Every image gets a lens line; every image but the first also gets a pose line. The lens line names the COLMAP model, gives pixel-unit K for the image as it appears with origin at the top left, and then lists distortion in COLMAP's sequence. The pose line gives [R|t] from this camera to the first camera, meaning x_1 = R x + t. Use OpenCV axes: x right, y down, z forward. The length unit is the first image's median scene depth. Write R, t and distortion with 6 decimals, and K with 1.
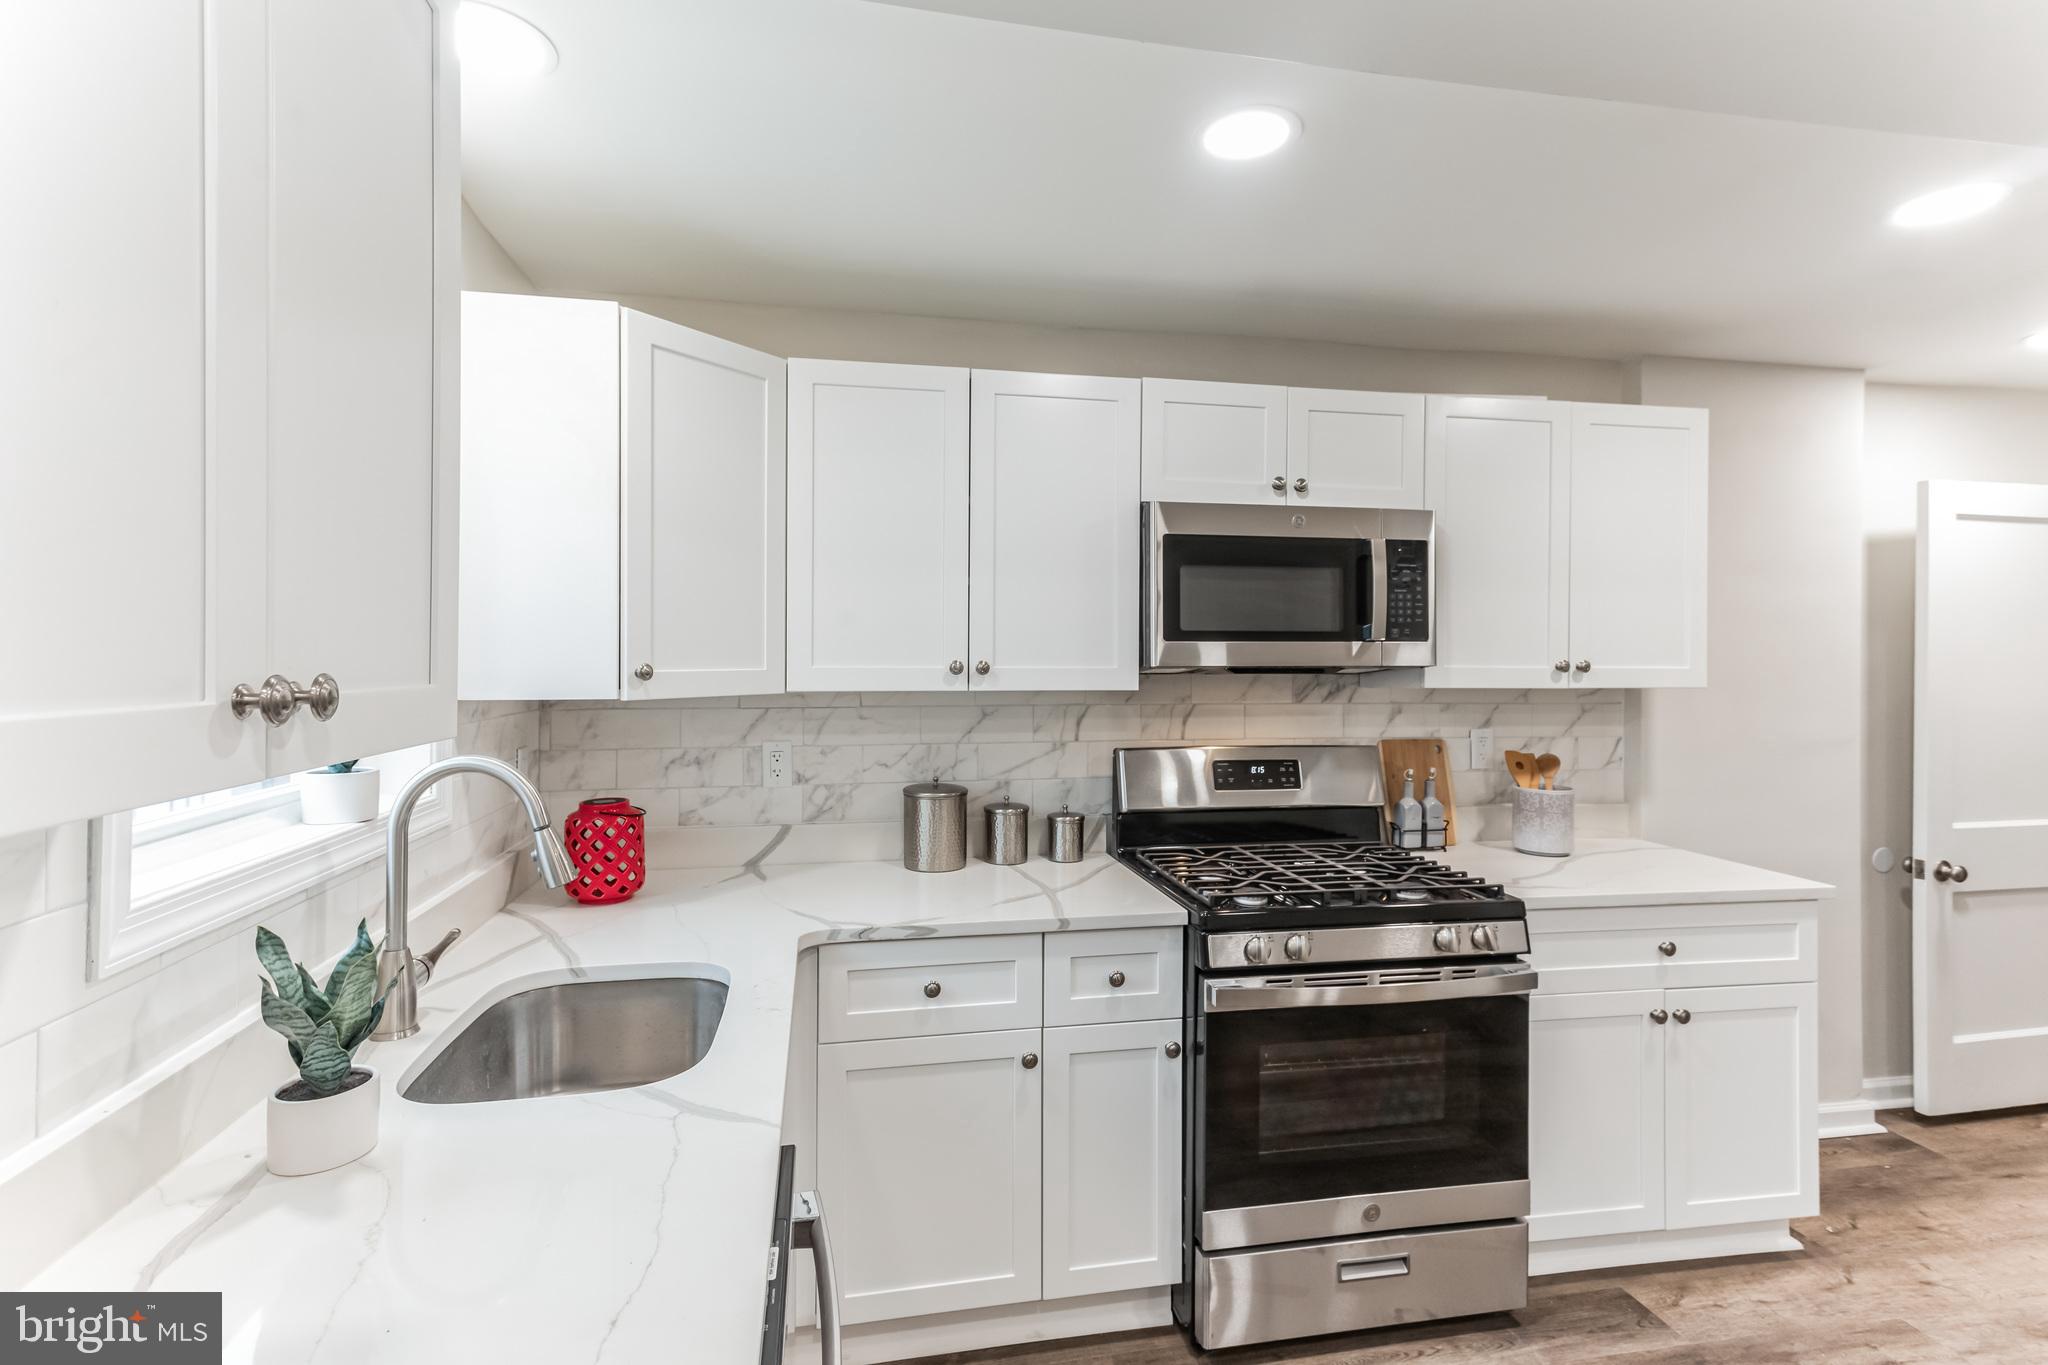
lens RADIAL K [[983.4, 0, 1014.6], [0, 983.4, 657.0], [0, 0, 1]] dist [0.025273, -0.000082]
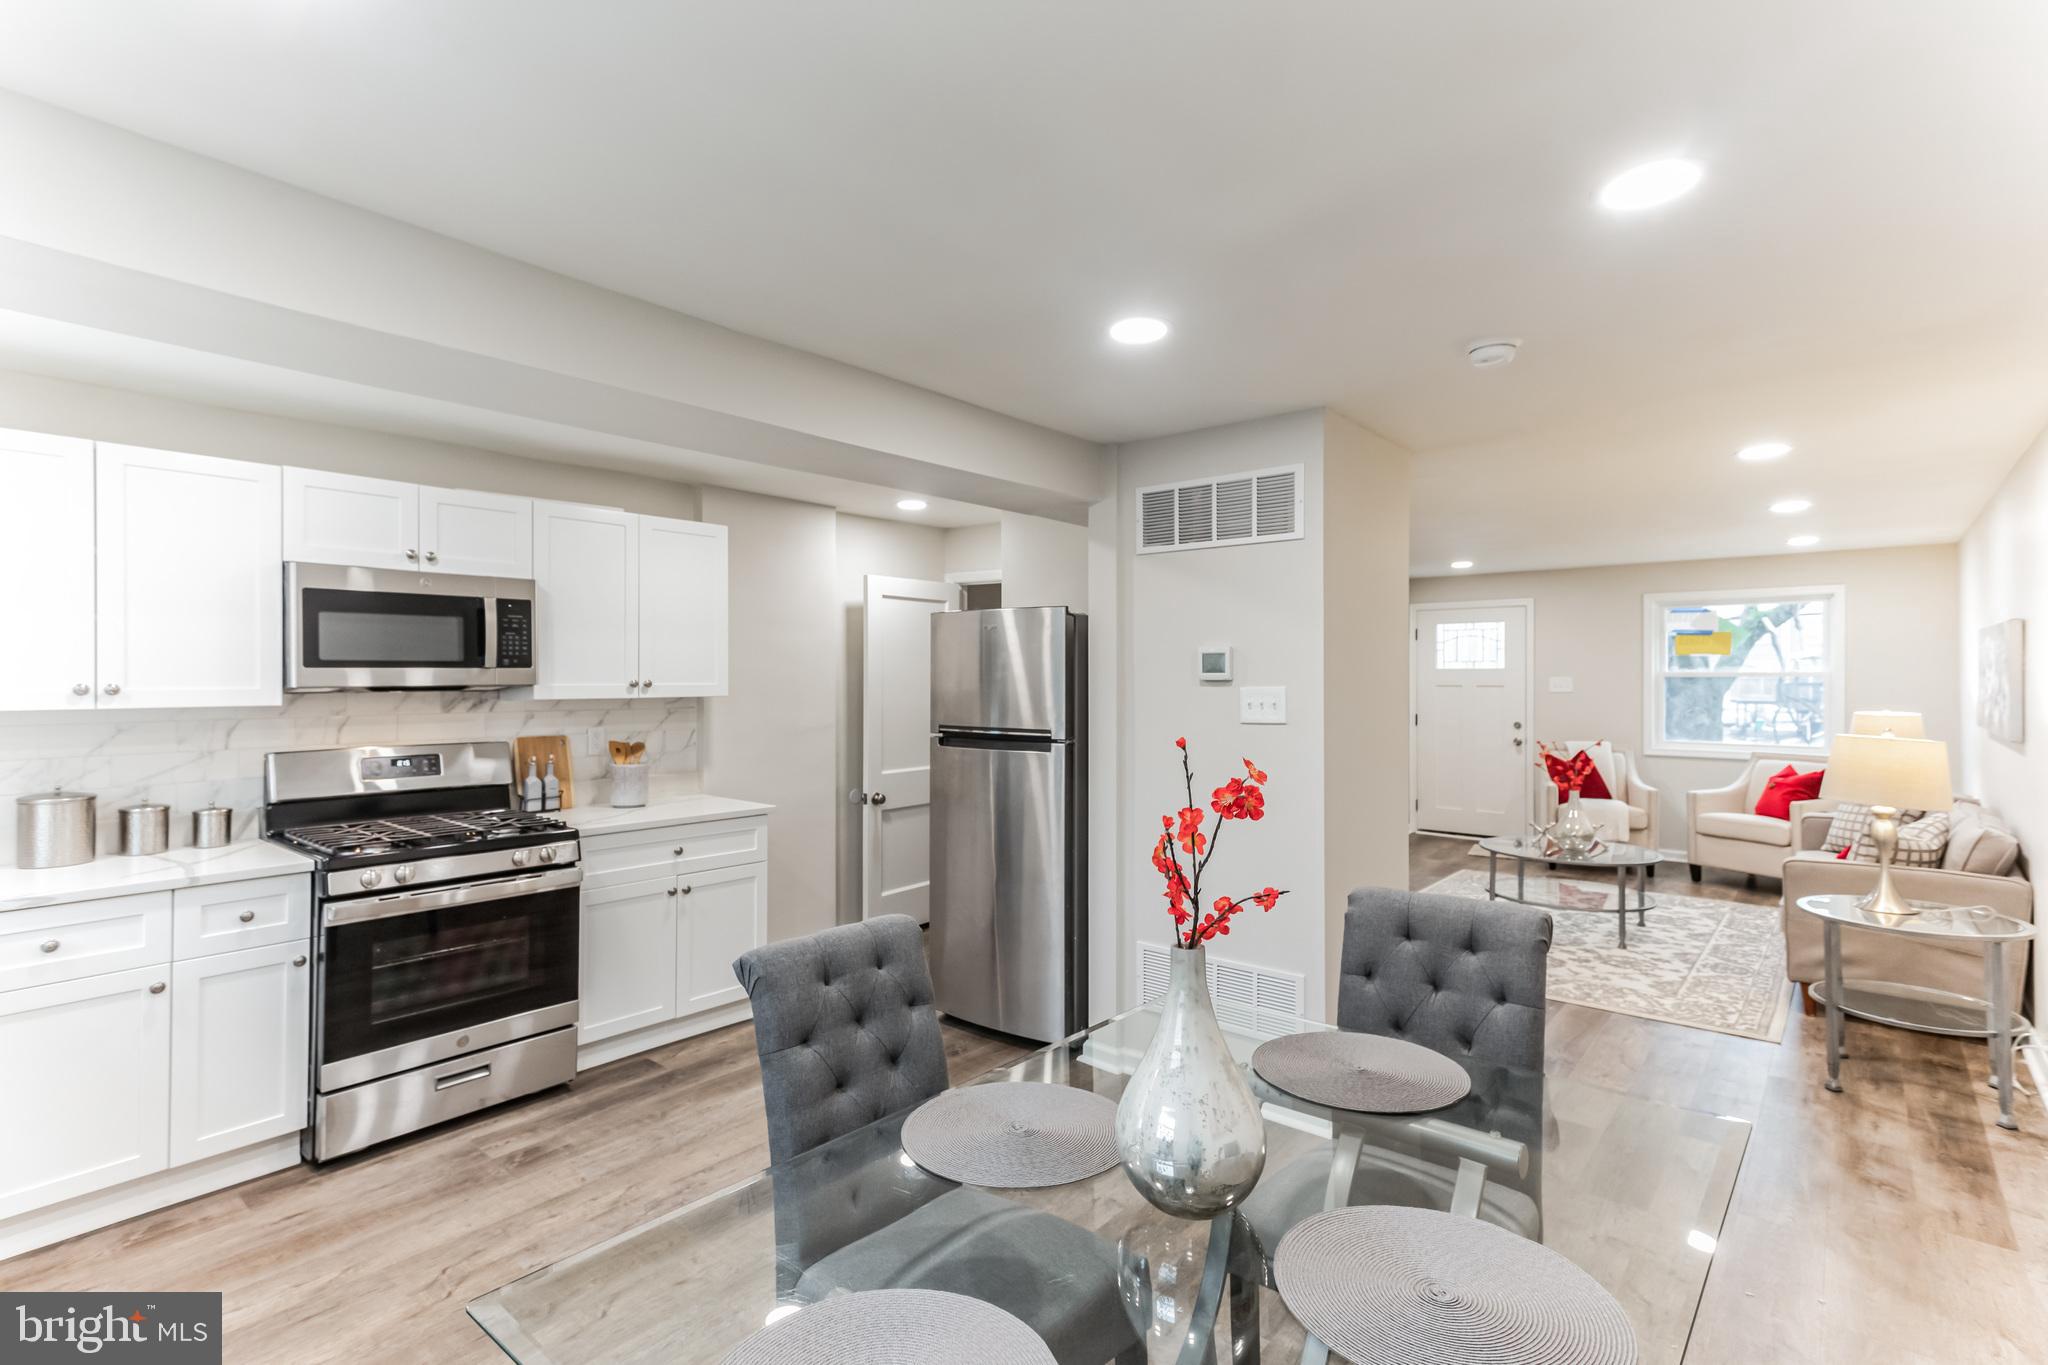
lens RADIAL K [[980.6, 0, 1019.2], [0, 980.6, 678.1], [0, 0, 1]] dist [0.029983, 0.000643]
pose [[0.782355, -0.005322, 0.622810, 0.065458], [0.003769, 0.999986, 0.003811, -0.003654], [-0.622821, -0.000634, 0.782364, -0.616329]]
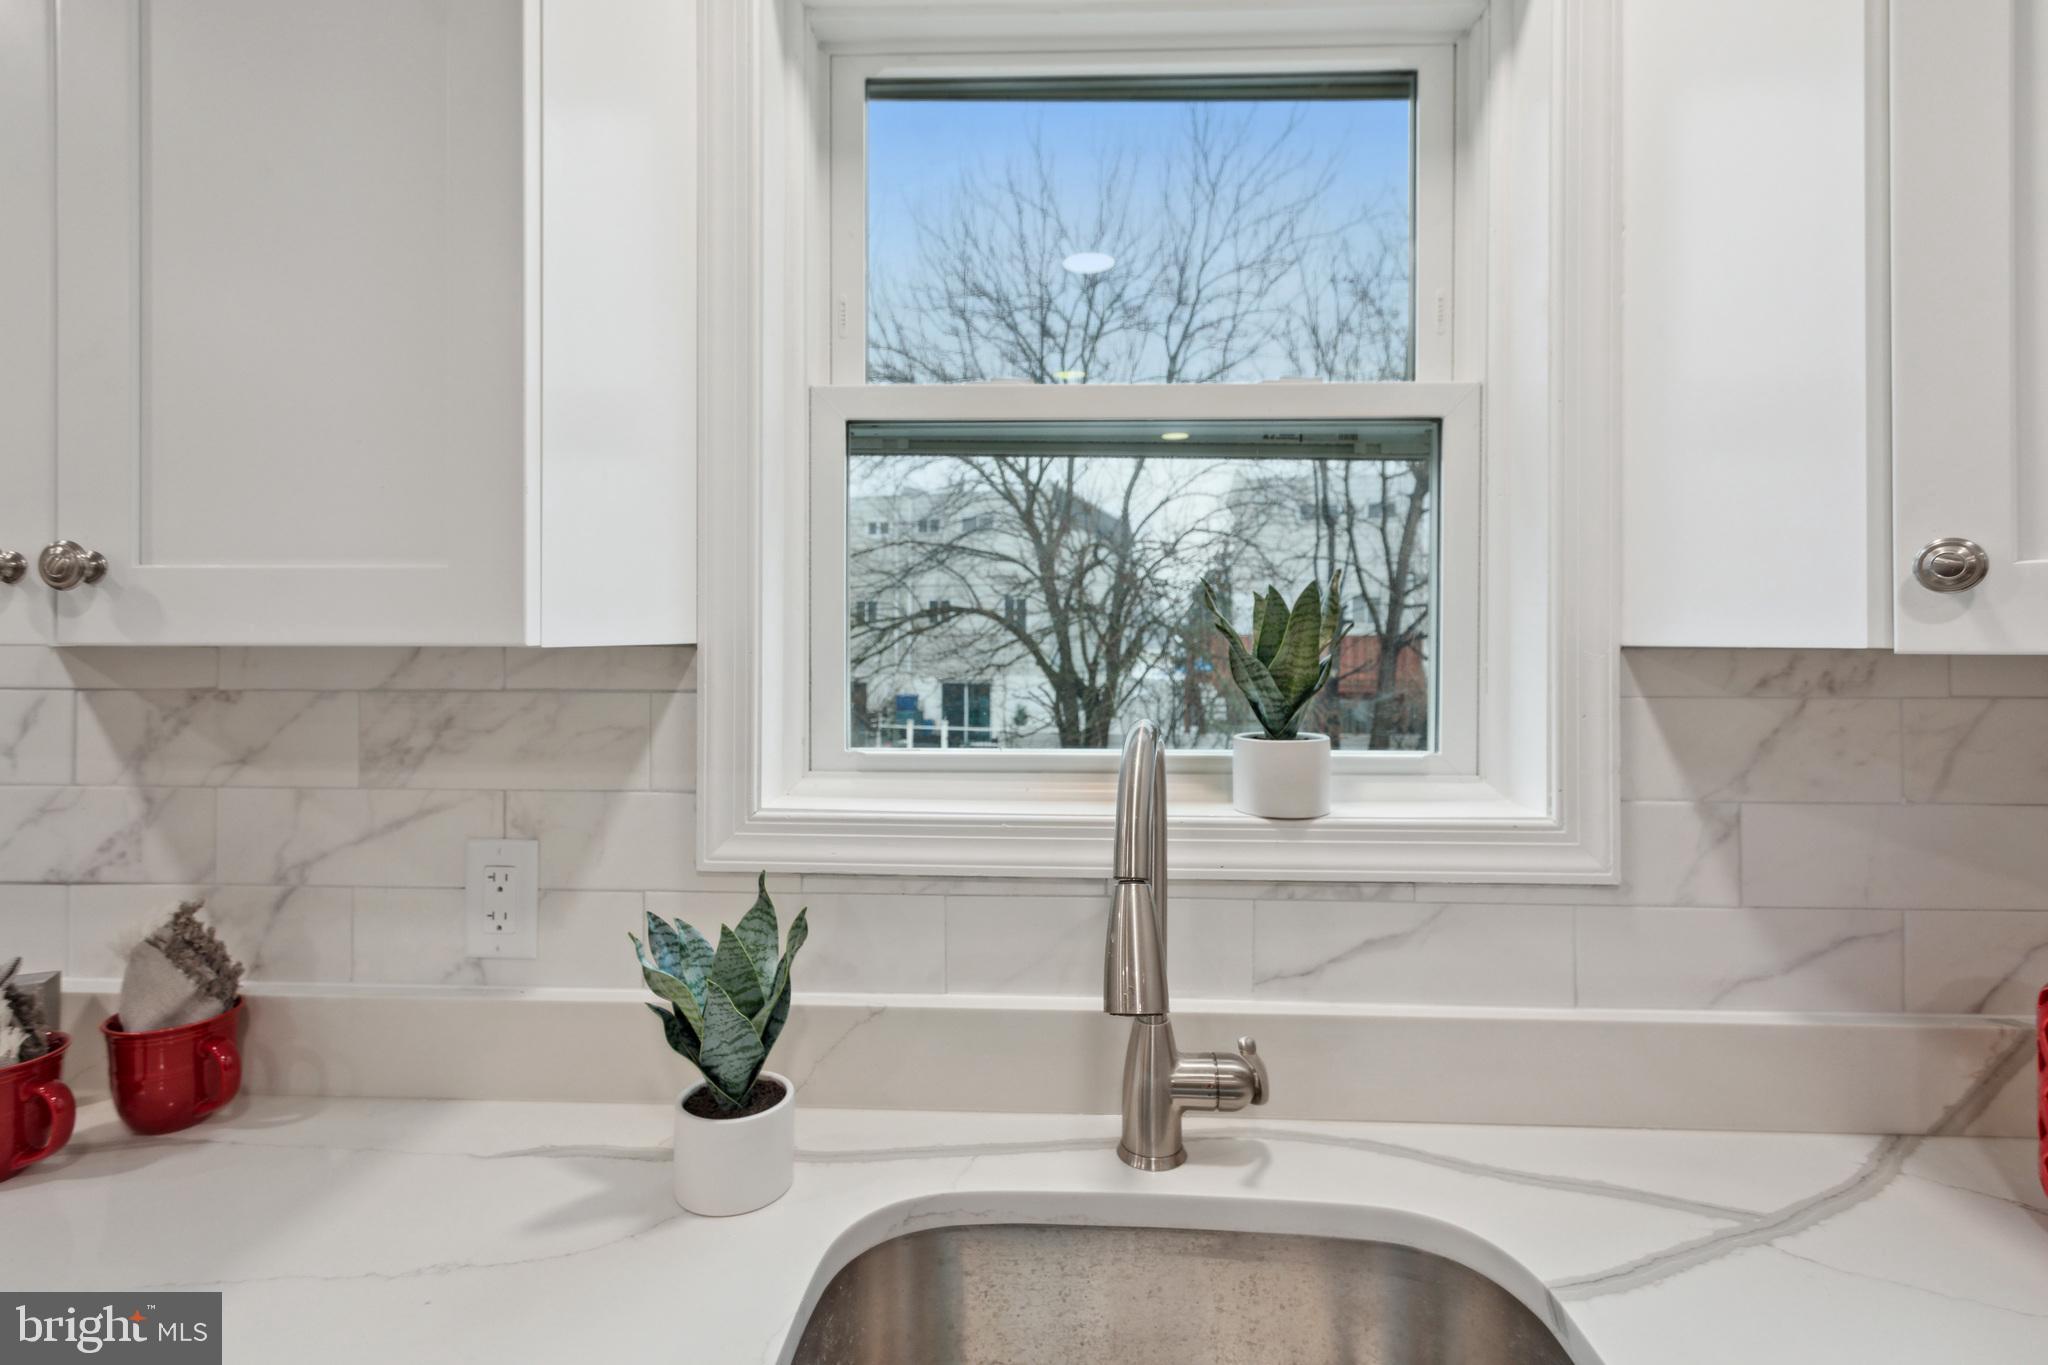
lens RADIAL K [[991.0, 0, 1020.0], [0, 991.0, 635.2], [0, 0, 1]] dist [0.002117, 0.000193]
pose [[-0.238017, -0.005888, -0.971243, 0.003819], [-0.003414, 0.999981, -0.005226, 0.030893], [0.971255, 0.002072, -0.238032, 0.605666]]
